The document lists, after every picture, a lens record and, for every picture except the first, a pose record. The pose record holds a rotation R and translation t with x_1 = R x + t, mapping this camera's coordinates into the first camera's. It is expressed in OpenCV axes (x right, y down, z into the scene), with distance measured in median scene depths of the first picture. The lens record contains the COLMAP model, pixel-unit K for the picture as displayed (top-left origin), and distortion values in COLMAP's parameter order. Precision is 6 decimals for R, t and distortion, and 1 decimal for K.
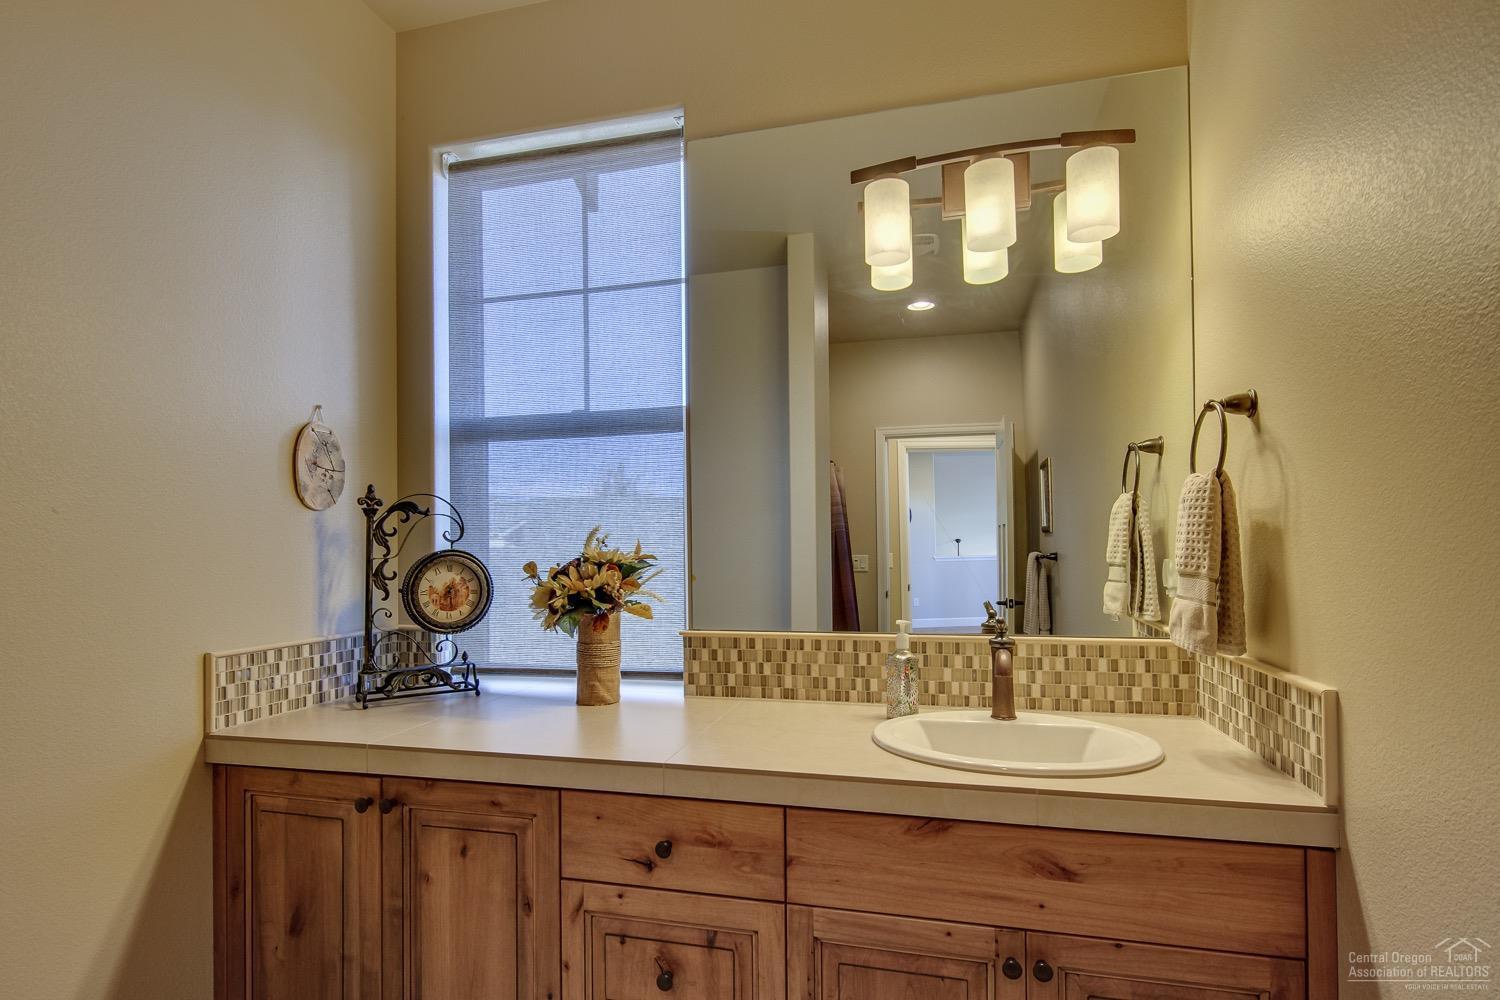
lens RADIAL K [[744.4, 0, 746.5], [0, 744.4, 536.2], [0, 0, 1]] dist [0.000028, -0.000061]
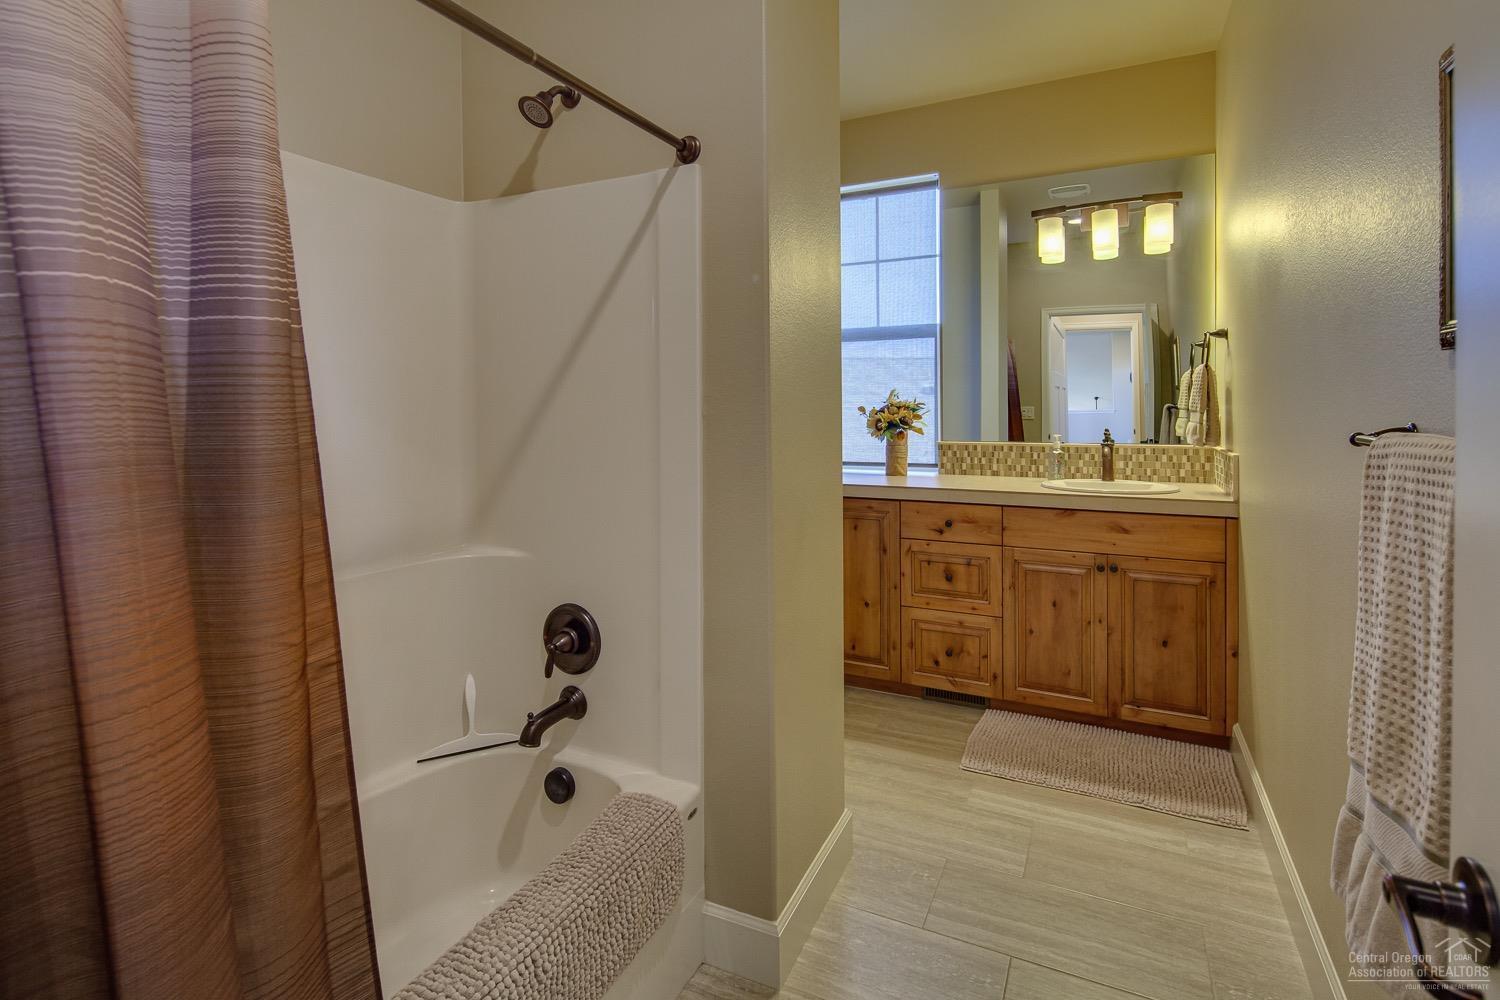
lens RADIAL K [[727.6, 0, 749.7], [0, 727.6, 410.2], [0, 0, 1]] dist [0.017670, -0.000060]
pose [[0.978814, 0.004800, -0.204694, -0.202958], [0.000570, 0.999657, 0.026166, -0.007217], [0.204750, -0.025729, 0.978476, -1.117910]]
